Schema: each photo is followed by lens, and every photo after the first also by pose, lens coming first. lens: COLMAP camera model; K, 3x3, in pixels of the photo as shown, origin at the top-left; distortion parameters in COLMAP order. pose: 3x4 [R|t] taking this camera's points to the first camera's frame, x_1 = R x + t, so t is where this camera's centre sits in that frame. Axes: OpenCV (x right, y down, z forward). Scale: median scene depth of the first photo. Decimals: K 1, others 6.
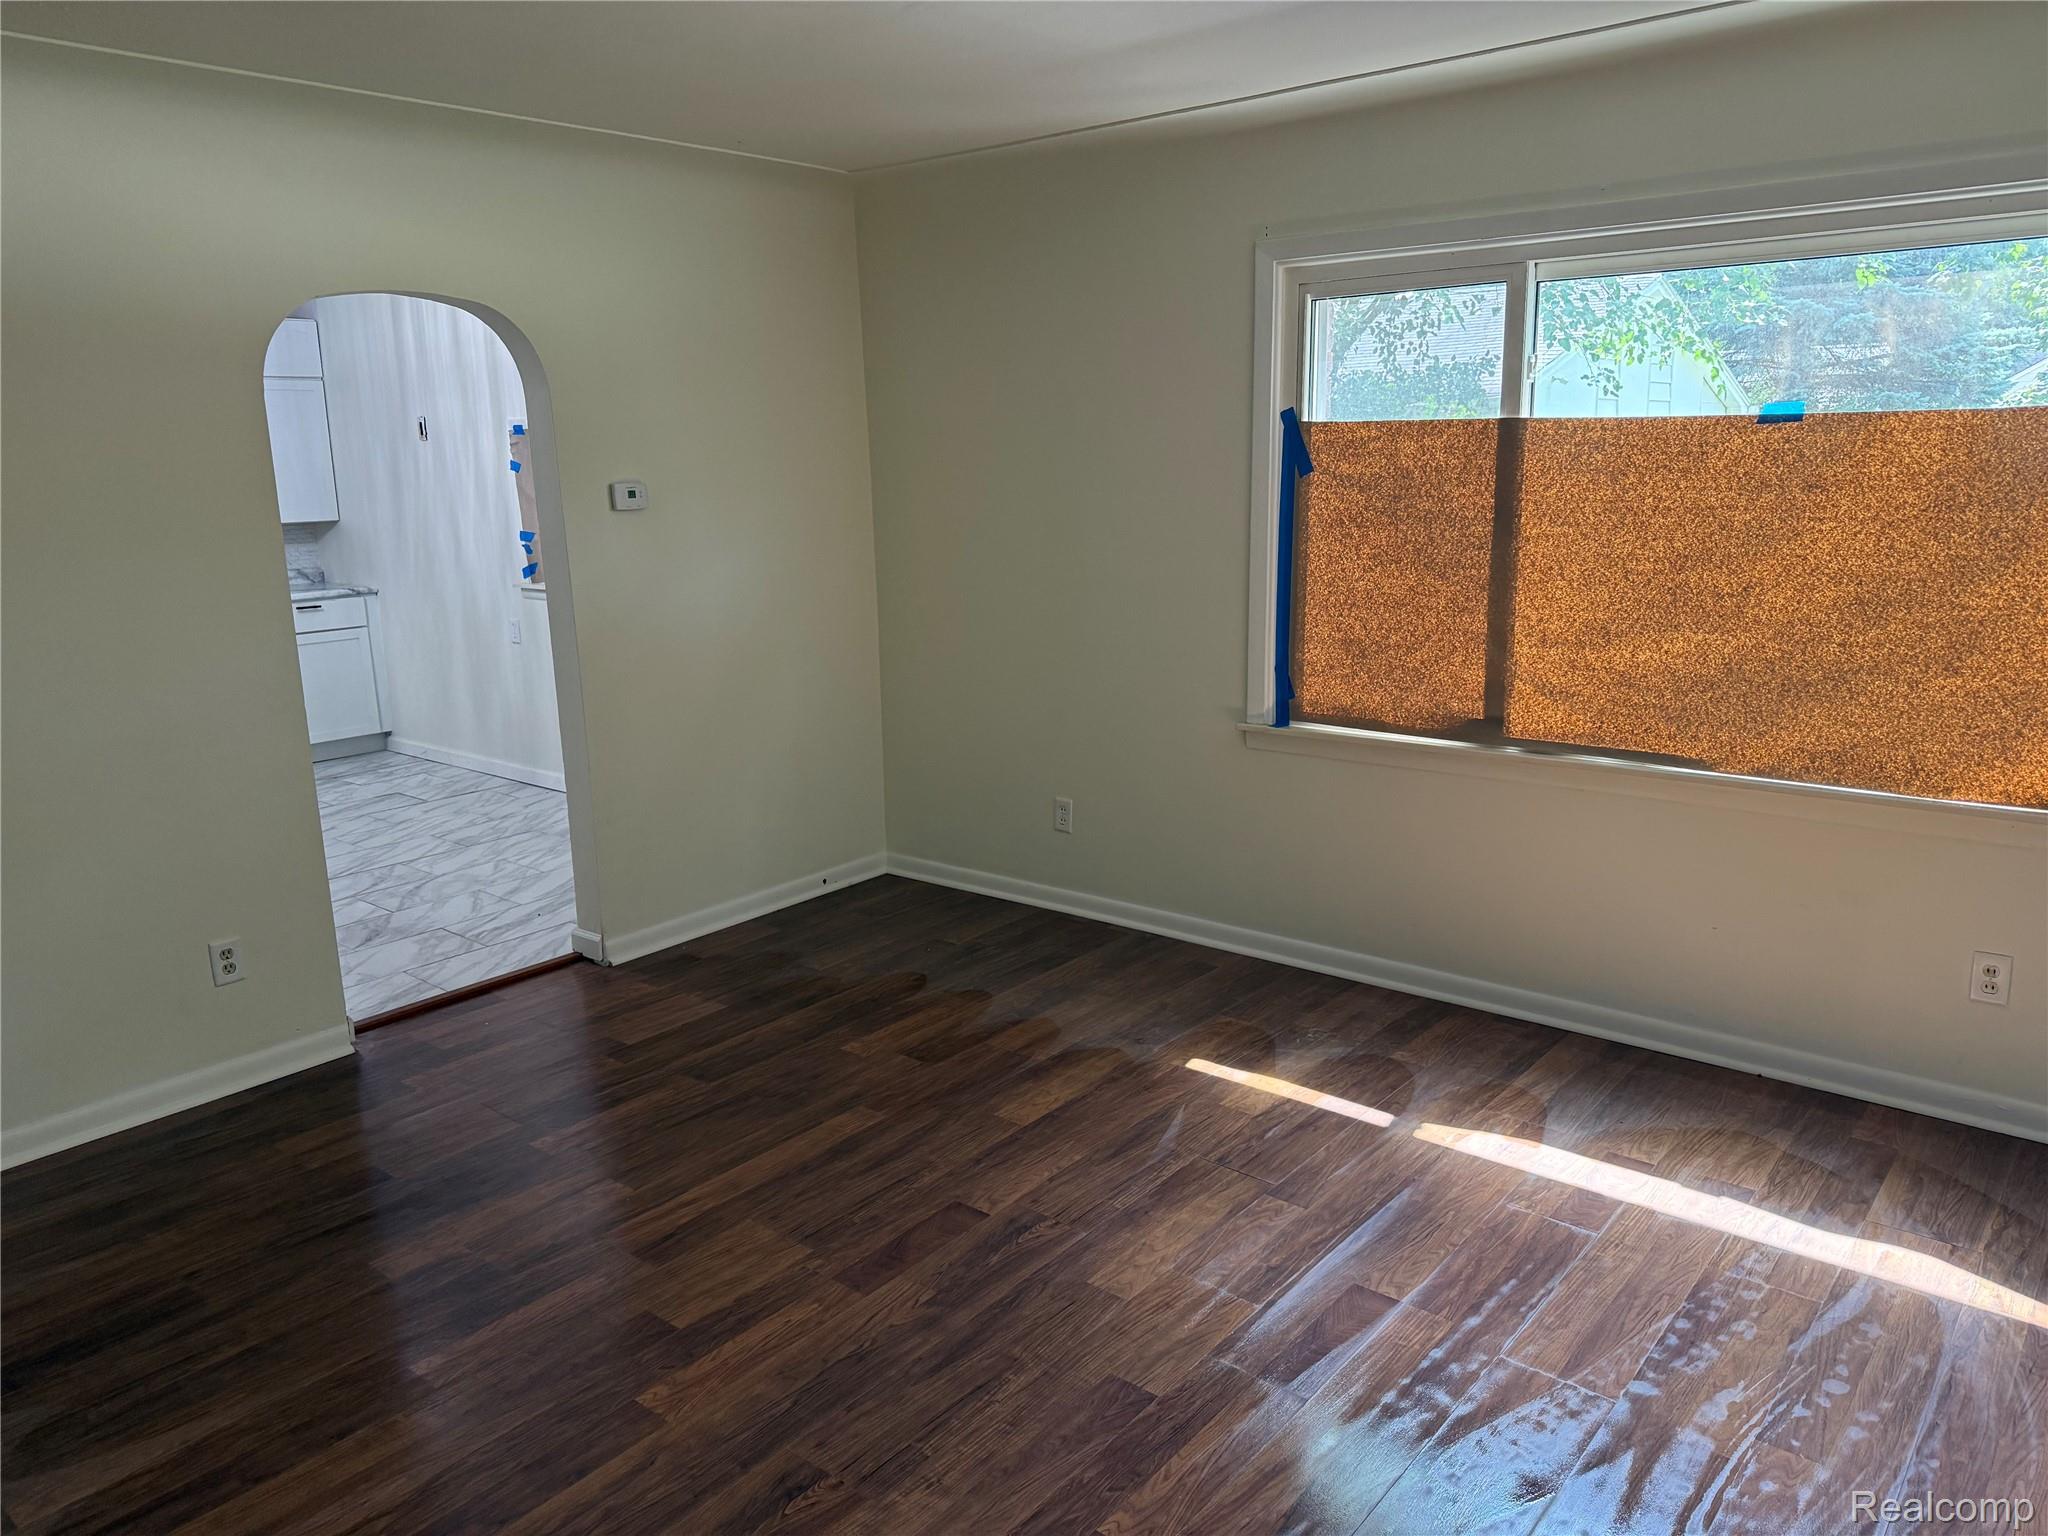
lens RADIAL K [[1436.3, 0, 1035.2], [0, 1436.3, 761.2], [0, 0, 1]] dist [0.007563, -0.003414]
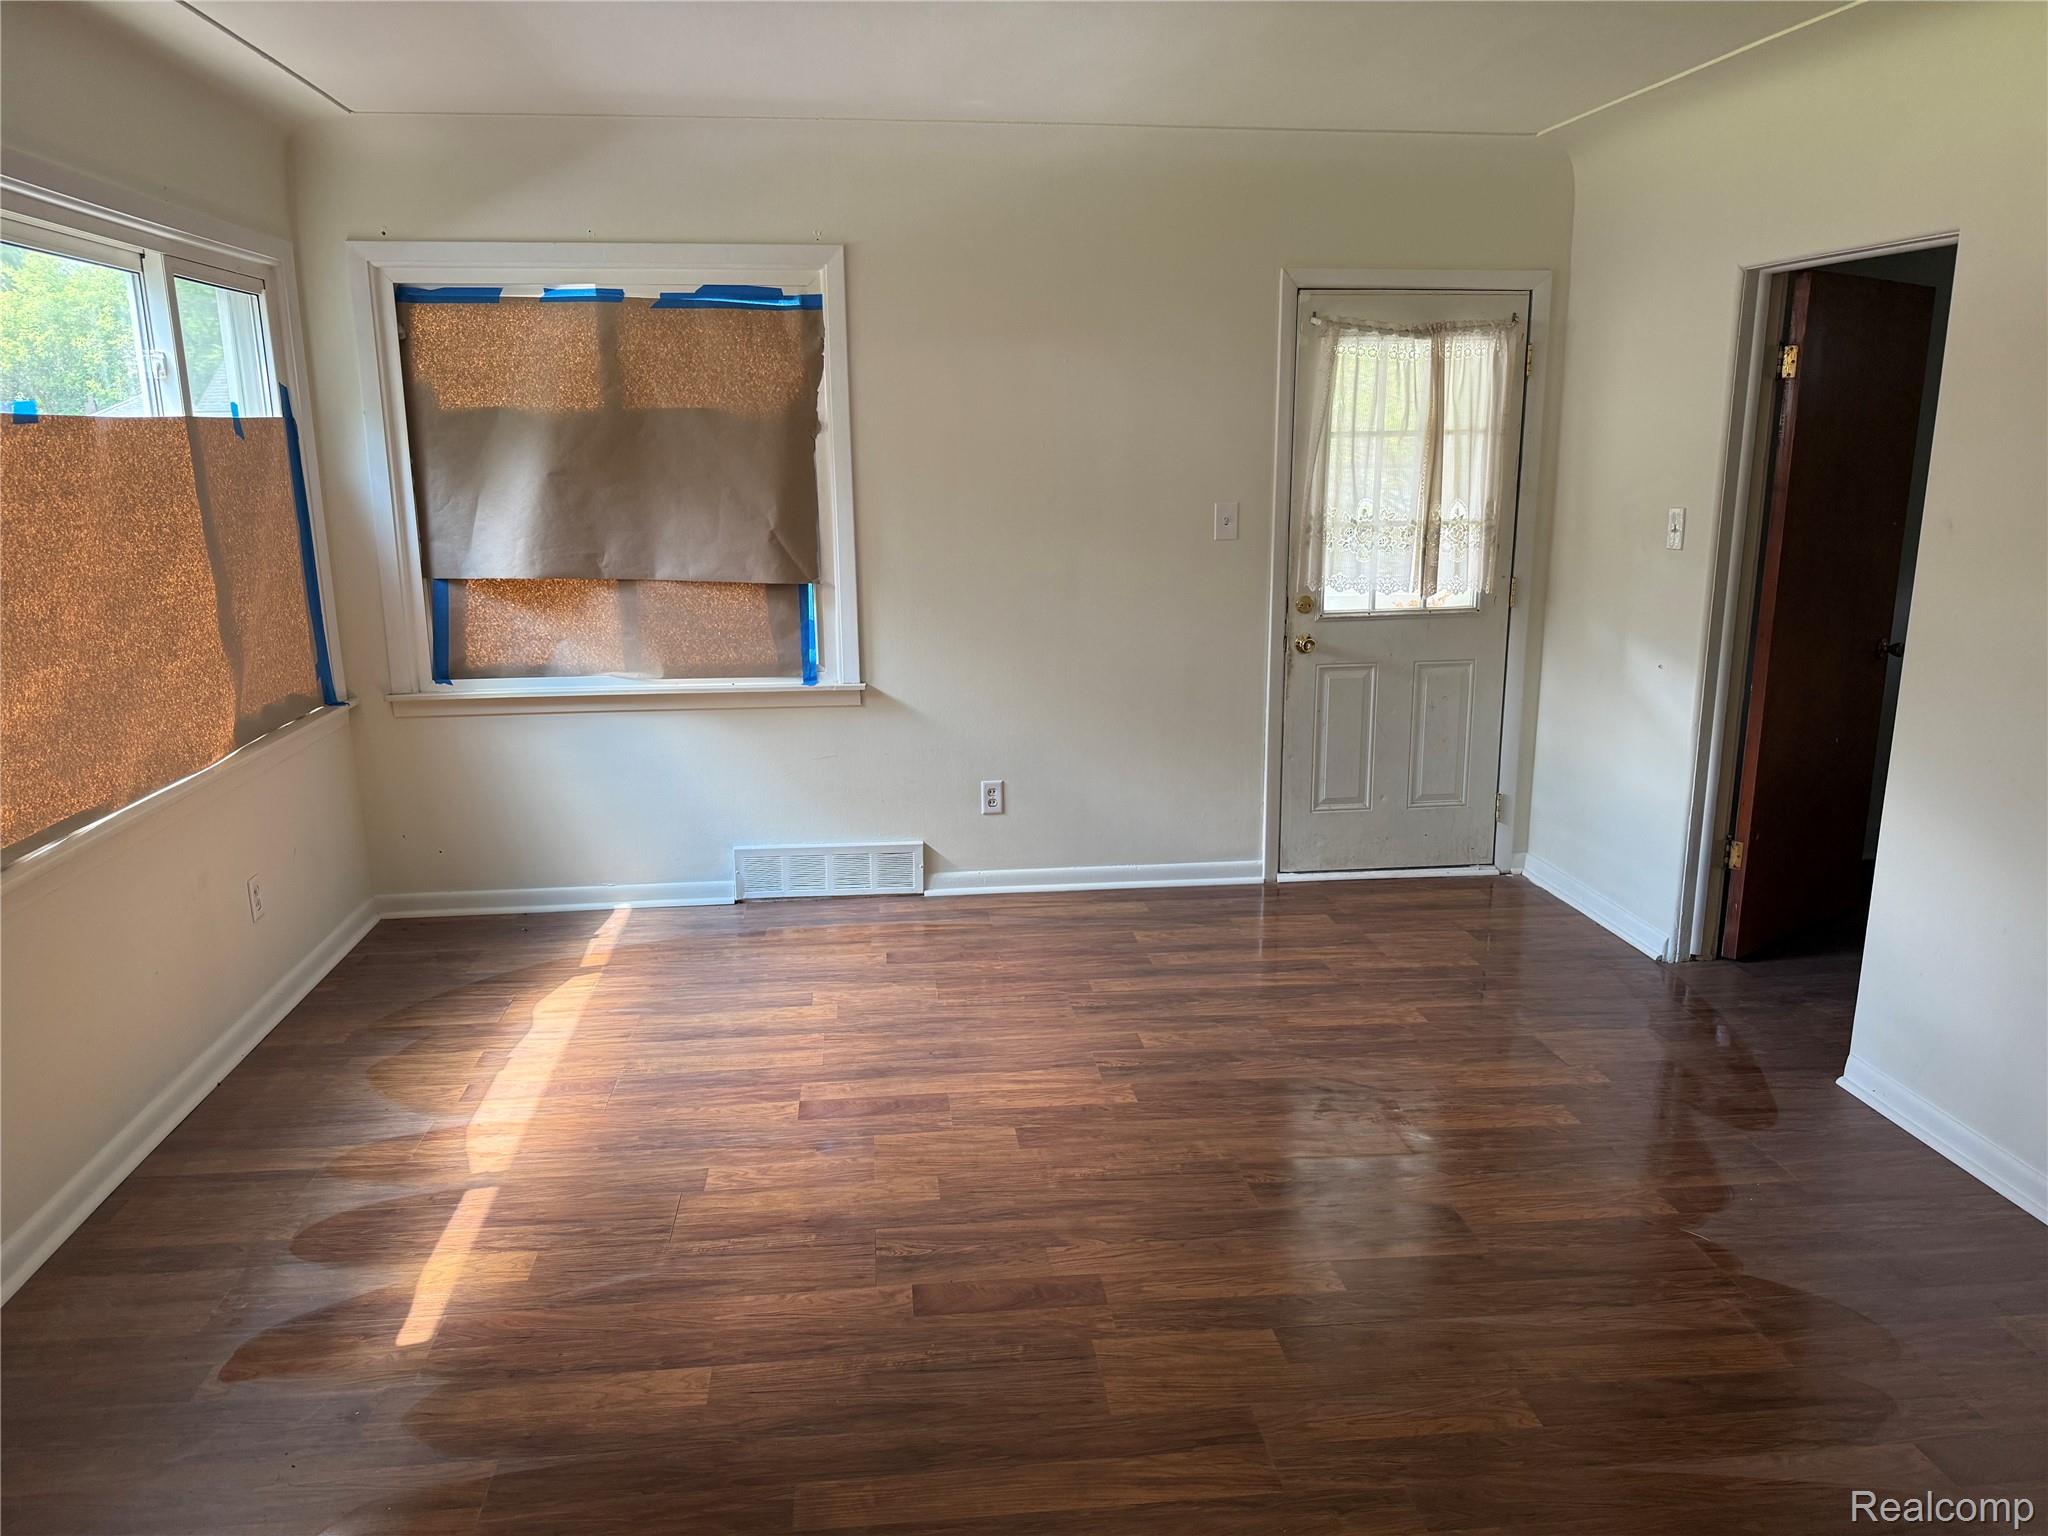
lens RADIAL K [[1436.3, 0, 1031.1], [0, 1436.3, 778.3], [0, 0, 1]] dist [0.007563, -0.003414]
pose [[-0.727306, -0.130749, 0.673743, -0.598323], [0.165090, 0.919531, 0.356661, -0.260777], [-0.666161, 0.370630, -0.647196, 1.305343]]
